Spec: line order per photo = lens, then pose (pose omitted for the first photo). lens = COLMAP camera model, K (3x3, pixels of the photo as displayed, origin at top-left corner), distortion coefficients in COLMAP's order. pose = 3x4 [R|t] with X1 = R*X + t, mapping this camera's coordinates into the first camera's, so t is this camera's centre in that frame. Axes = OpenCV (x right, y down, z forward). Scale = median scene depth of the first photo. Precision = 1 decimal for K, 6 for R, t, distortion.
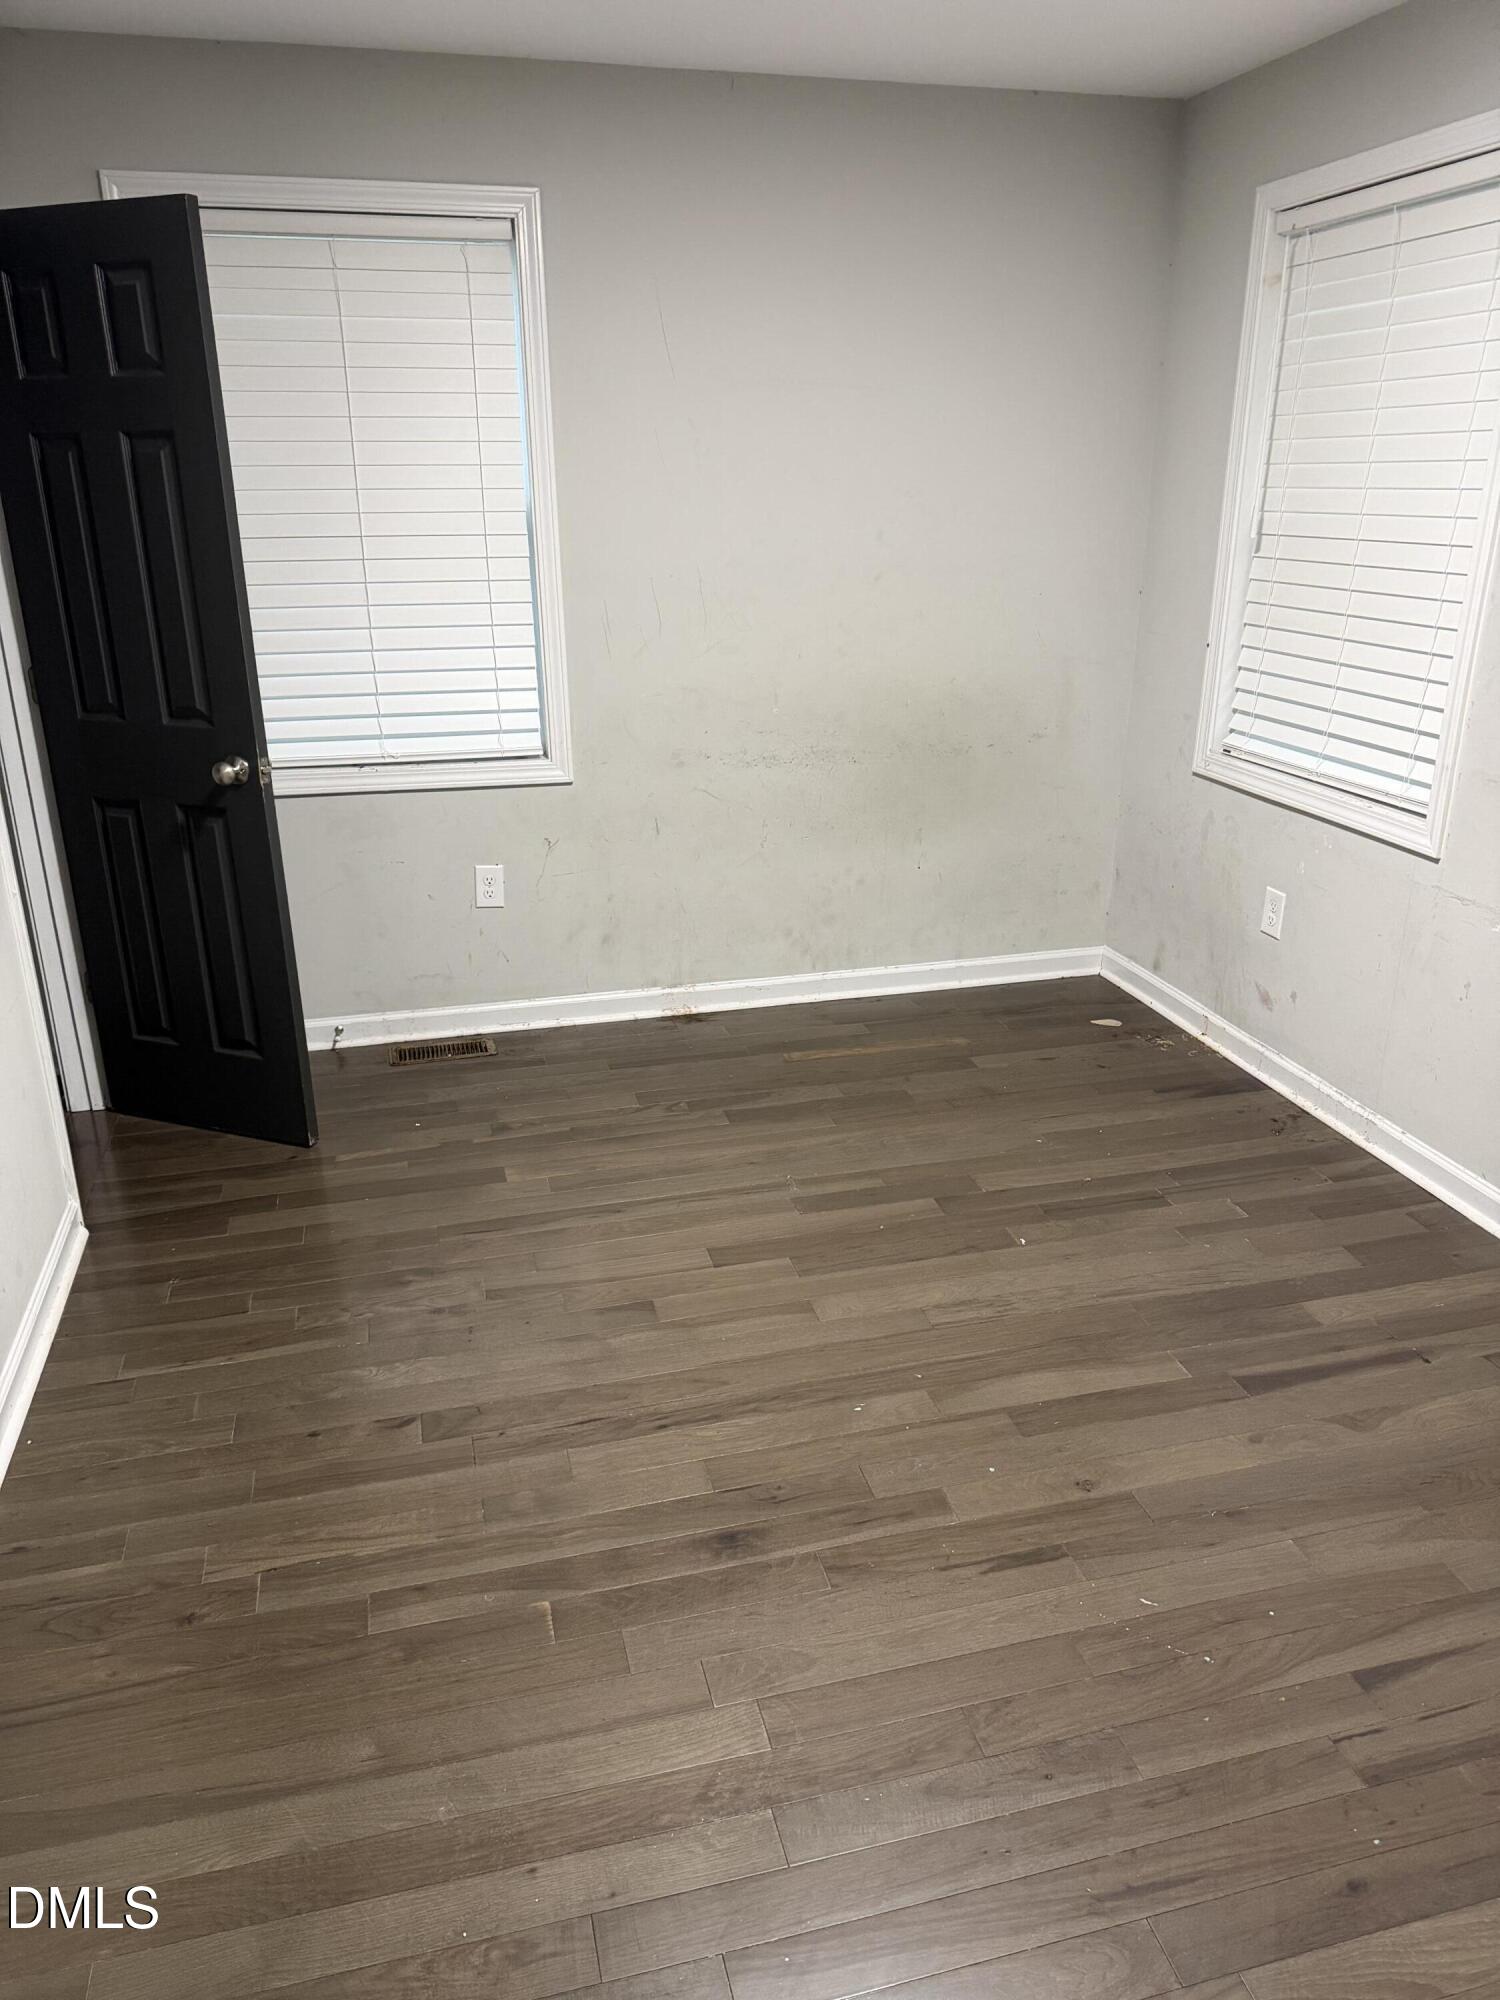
lens RADIAL K [[1444.7, 0, 738.9], [0, 1444.7, 997.2], [0, 0, 1]] dist [0.119209, -0.168556]
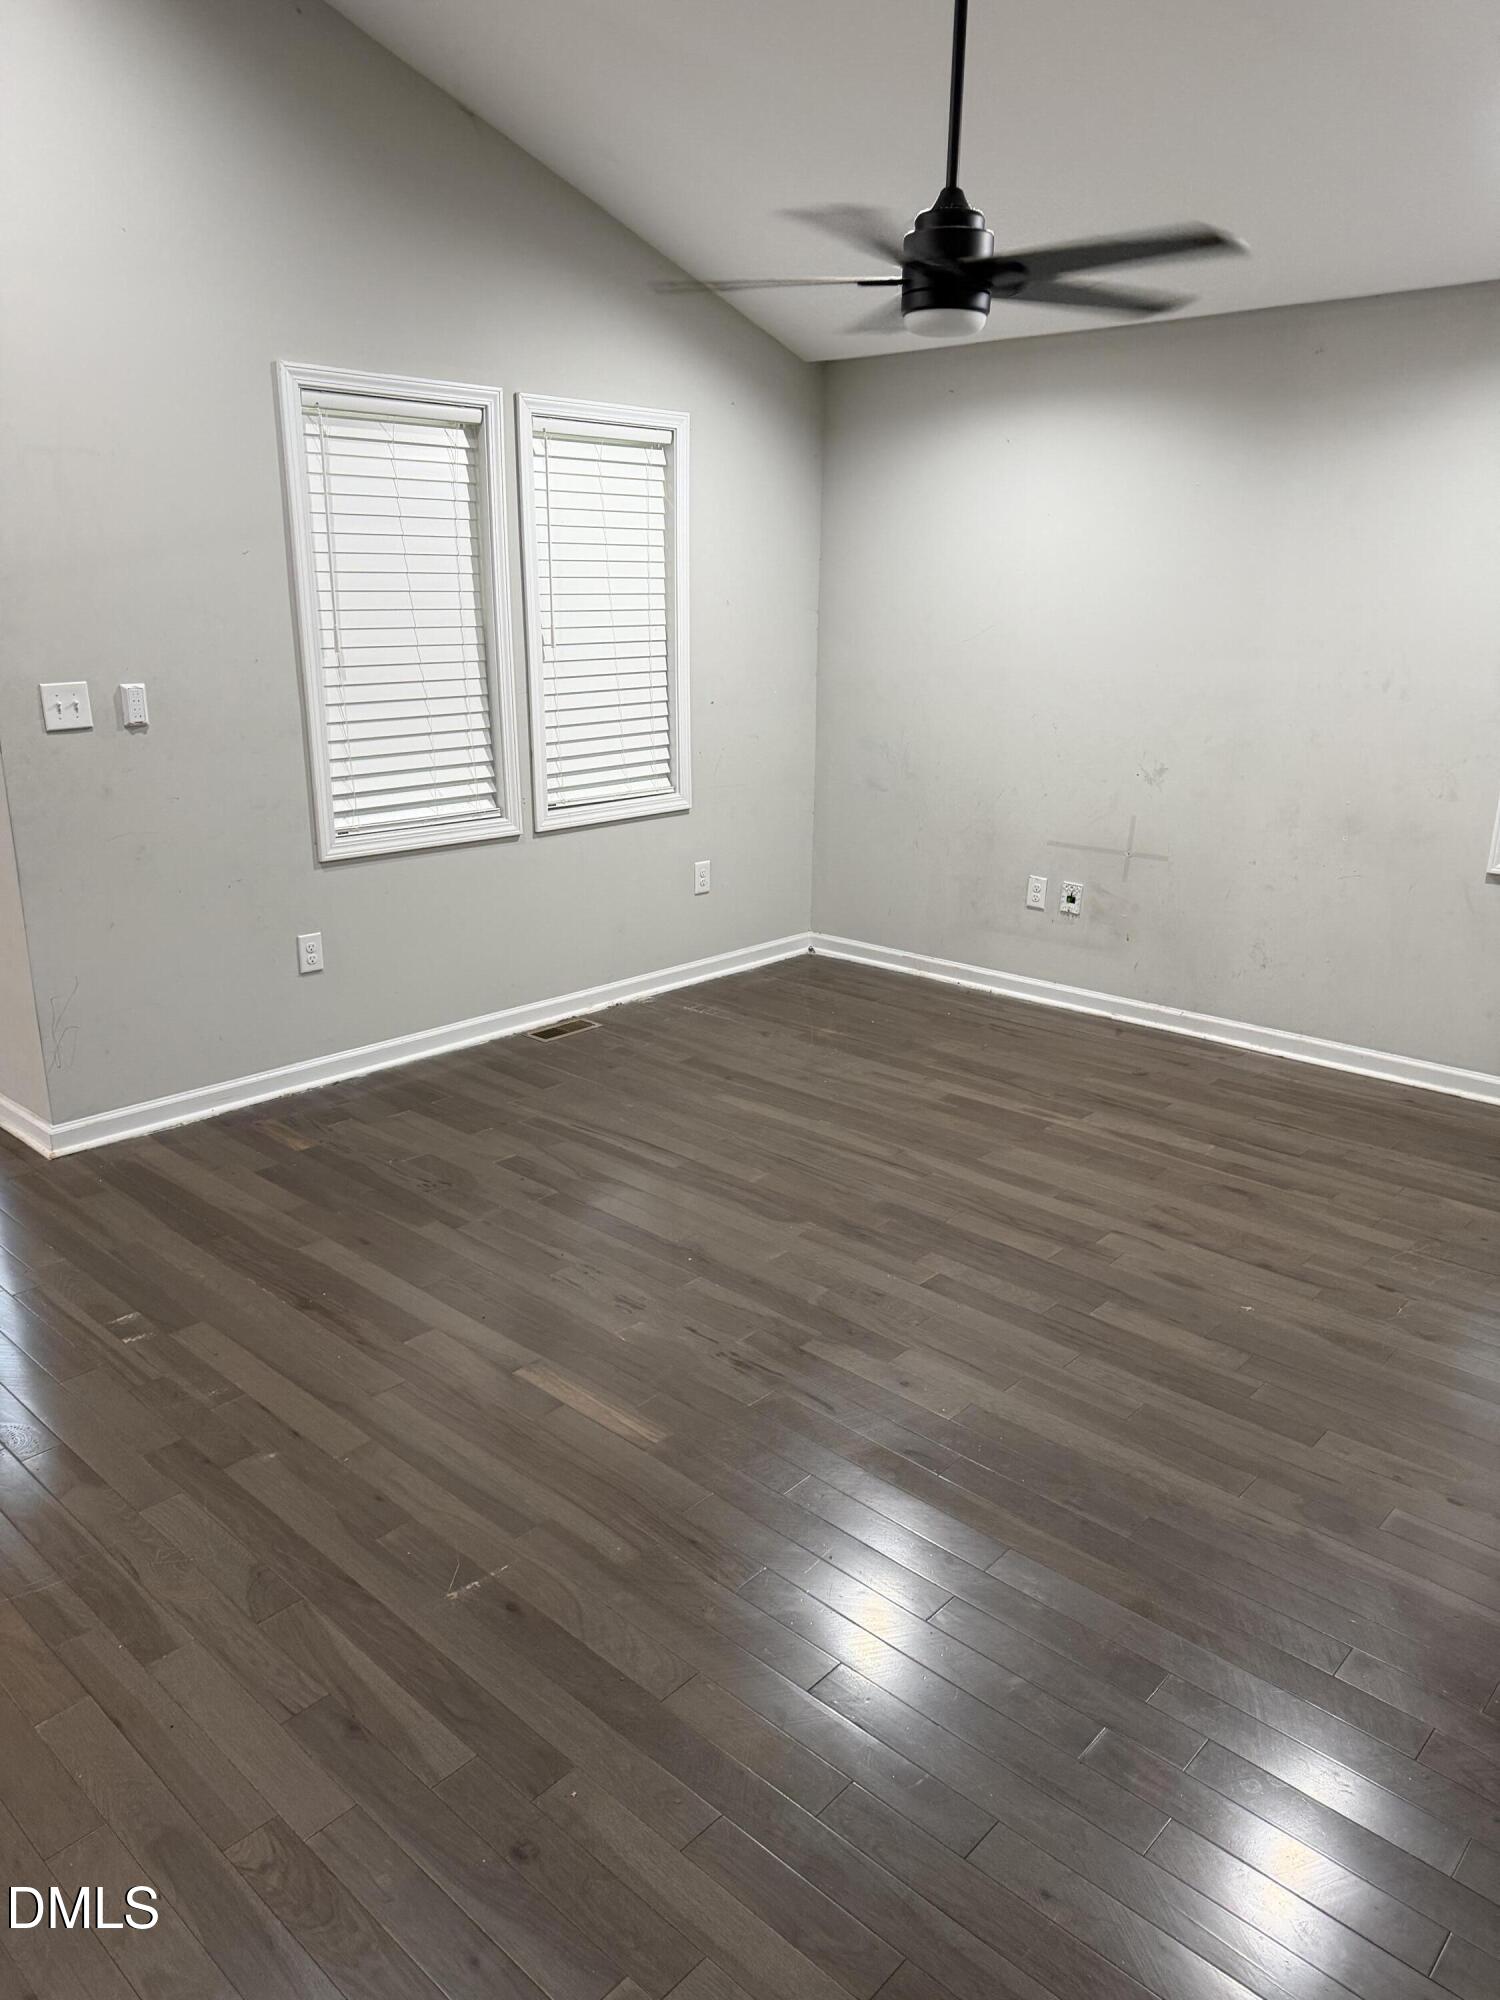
lens RADIAL K [[1444.7, 0, 738.9], [0, 1444.7, 997.2], [0, 0, 1]] dist [0.119209, -0.168556]
pose [[0.846399, -0.140705, 0.513625, -1.580095], [0.179089, 0.983497, -0.025696, 0.149177], [-0.501534, 0.113734, 0.857630, -0.423947]]
